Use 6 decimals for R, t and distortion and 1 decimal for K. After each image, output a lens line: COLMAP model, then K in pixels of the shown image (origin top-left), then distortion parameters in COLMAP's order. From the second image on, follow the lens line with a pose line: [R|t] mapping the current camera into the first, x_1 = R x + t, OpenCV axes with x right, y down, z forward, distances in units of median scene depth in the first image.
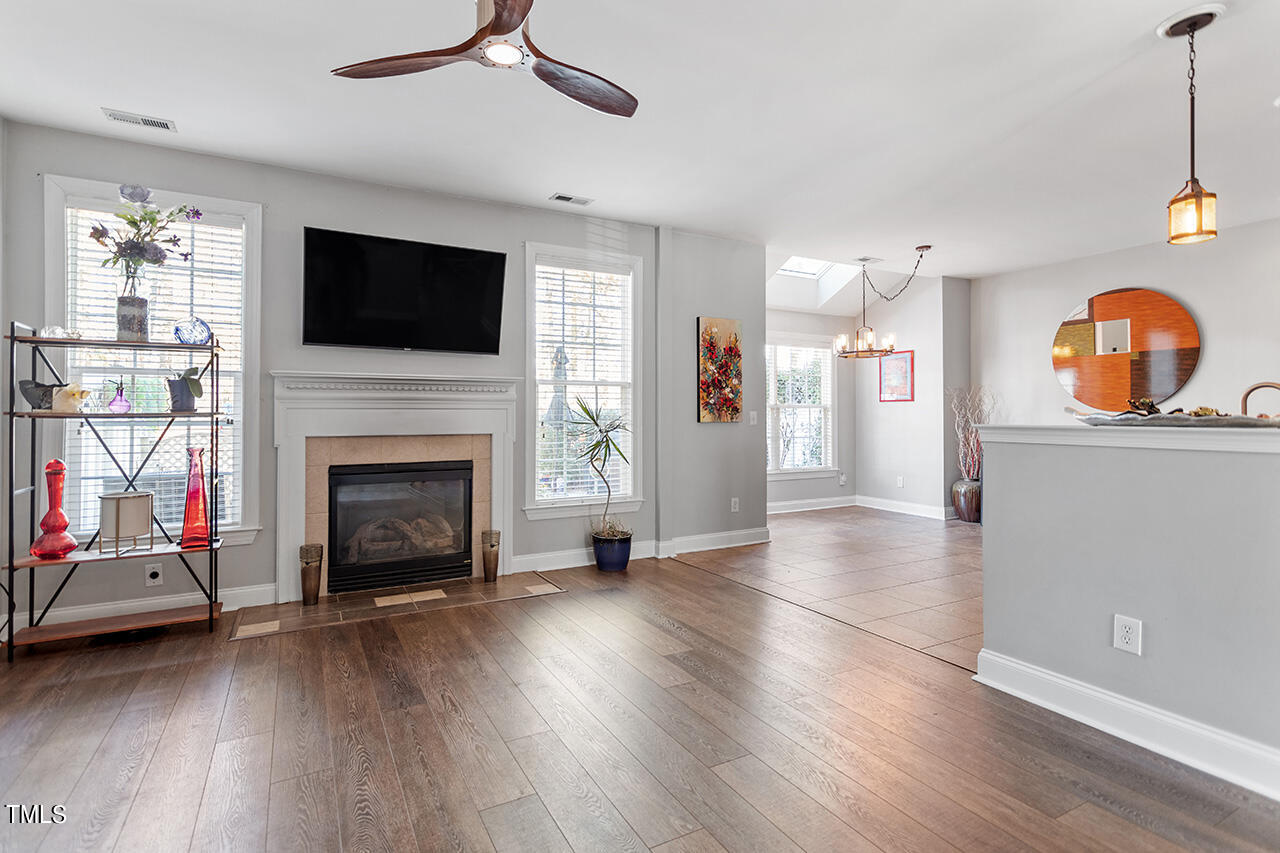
lens RADIAL K [[616.9, 0, 637.3], [0, 616.9, 416.3], [0, 0, 1]] dist [0.001402, -0.000136]
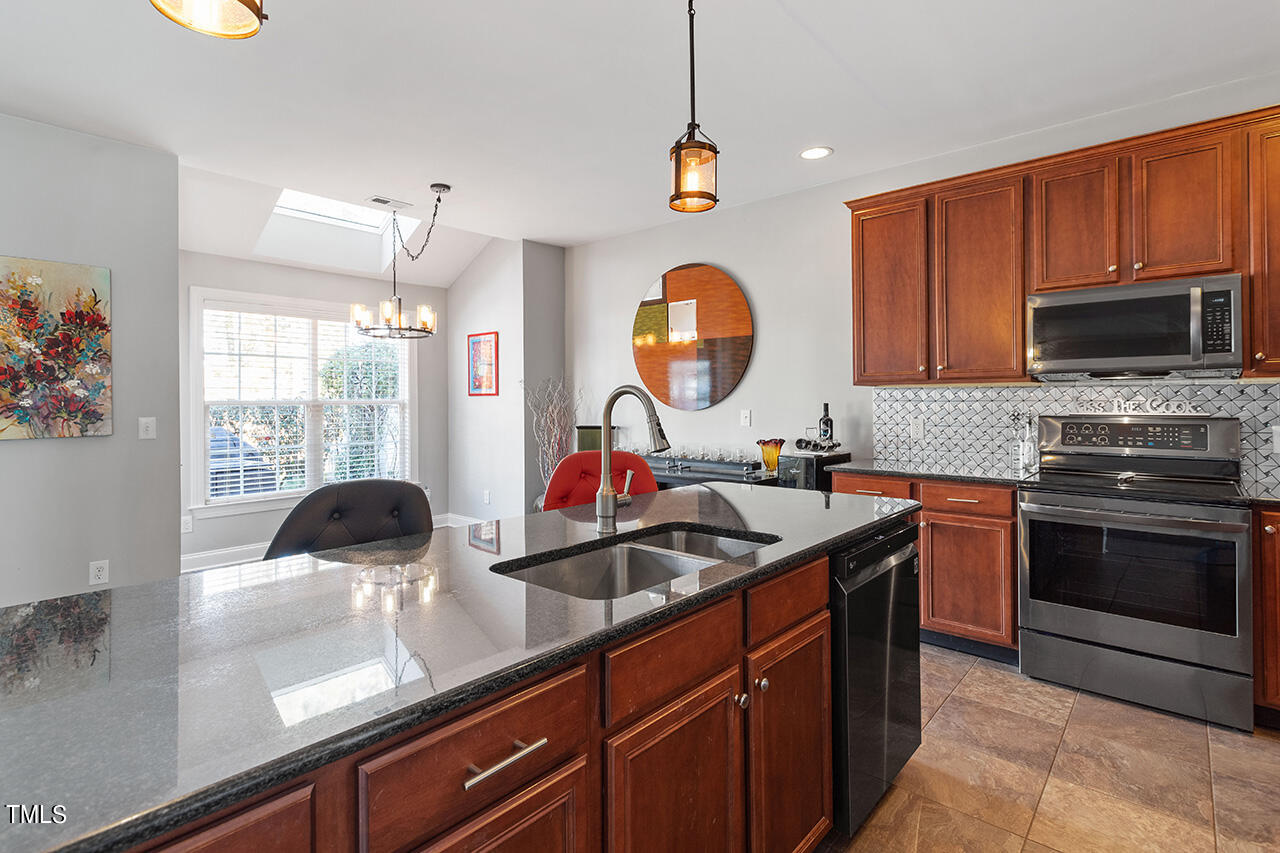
lens RADIAL K [[616.9, 0, 640.5], [0, 616.9, 404.1], [0, 0, 1]] dist [0.001402, -0.000136]
pose [[0.937402, -0.007882, 0.348161, 0.445120], [0.006200, 0.999963, 0.005945, -0.022213], [-0.348195, -0.003414, 0.937416, 0.244739]]
